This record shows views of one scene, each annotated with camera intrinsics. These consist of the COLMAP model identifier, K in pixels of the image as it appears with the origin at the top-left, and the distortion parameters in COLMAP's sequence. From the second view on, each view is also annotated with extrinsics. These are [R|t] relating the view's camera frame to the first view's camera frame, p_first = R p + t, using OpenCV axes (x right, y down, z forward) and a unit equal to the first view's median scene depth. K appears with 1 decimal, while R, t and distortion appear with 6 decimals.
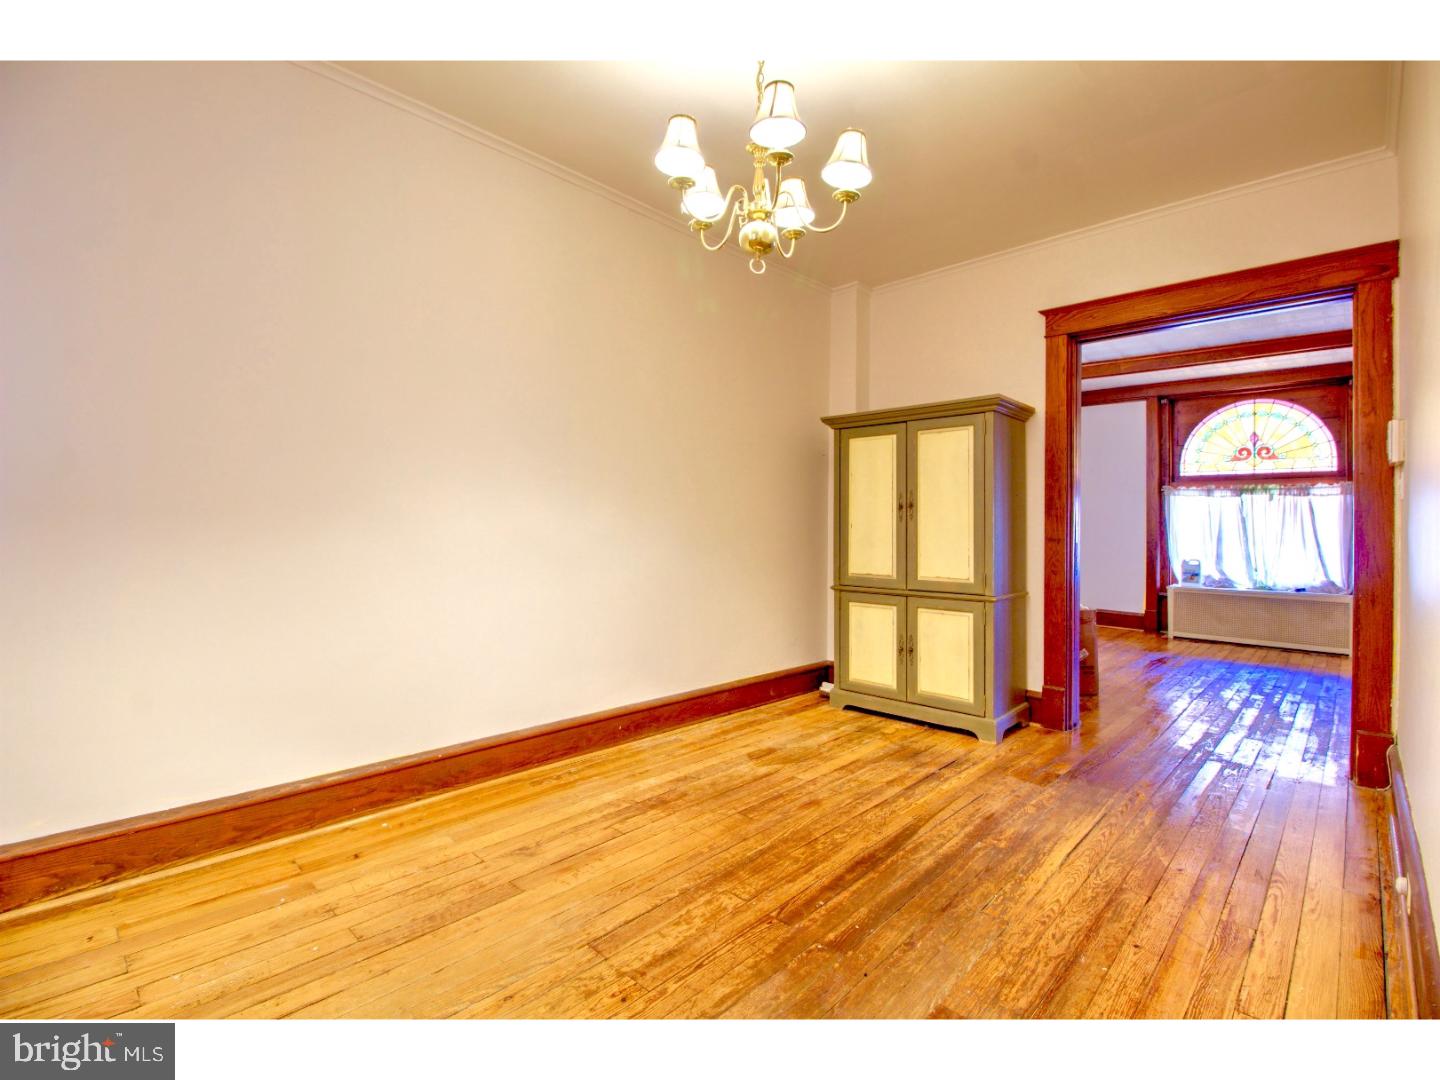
lens RADIAL K [[664.9, 0, 716.3], [0, 664.9, 519.4], [0, 0, 1]] dist [-0.003121, -0.010793]
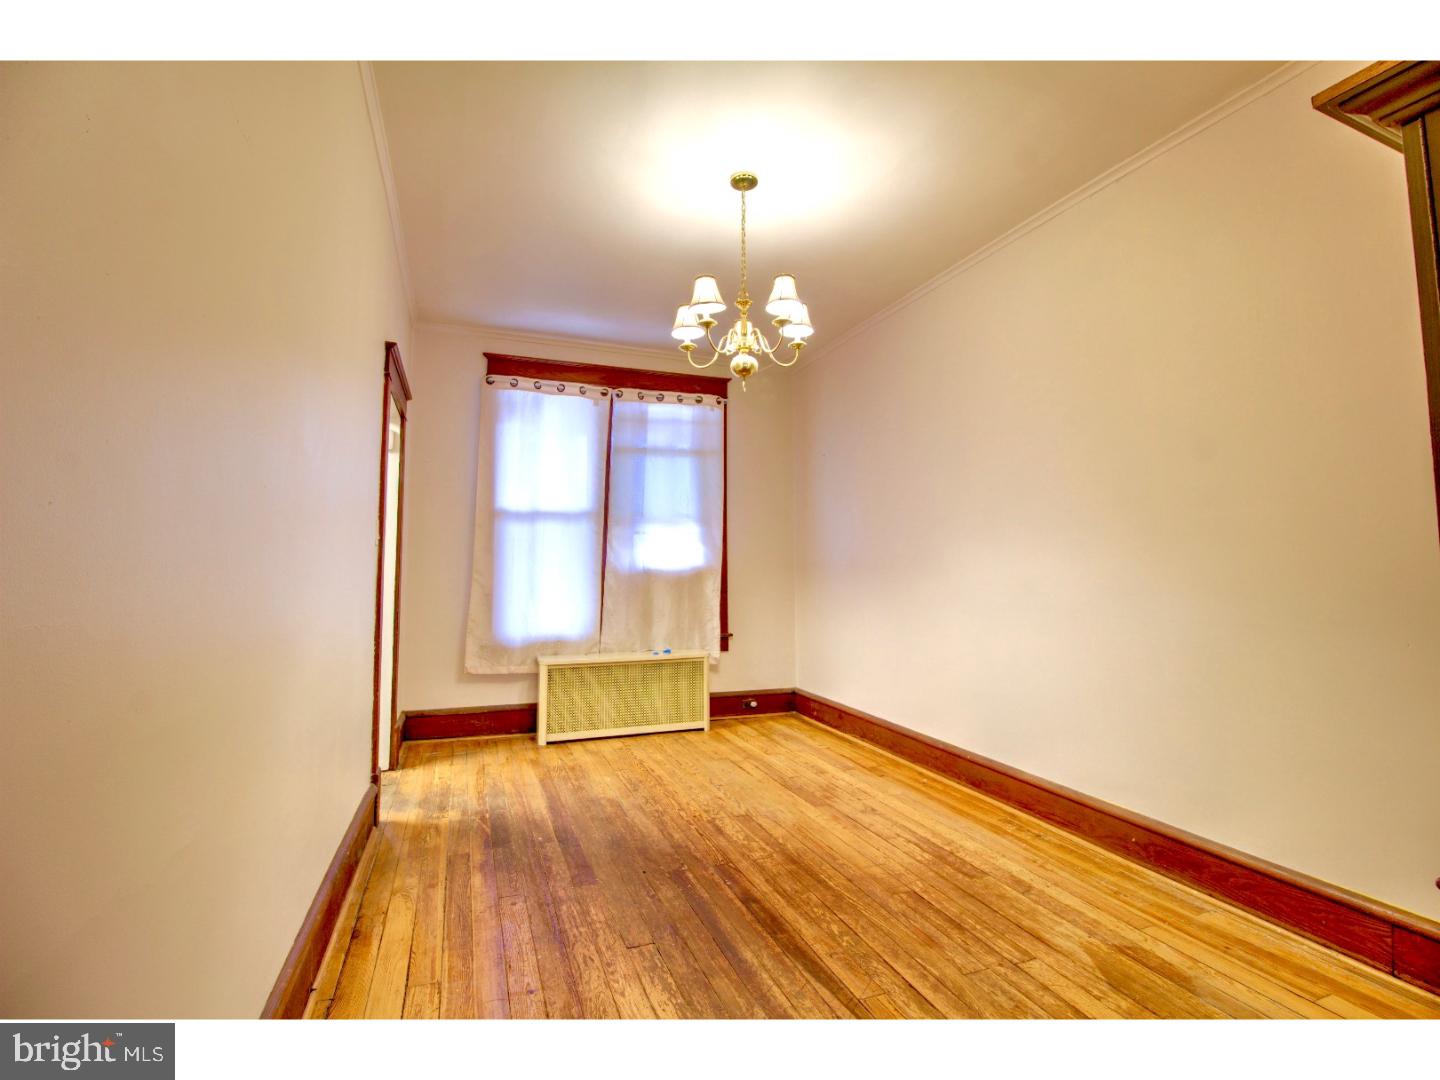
lens RADIAL K [[664.9, 0, 716.3], [0, 664.9, 519.4], [0, 0, 1]] dist [-0.003121, -0.010793]
pose [[-0.426097, -0.078625, -0.901255, 1.126624], [-0.001886, 0.996291, -0.086024, 0.014544], [0.904676, -0.034955, -0.424665, 1.297909]]
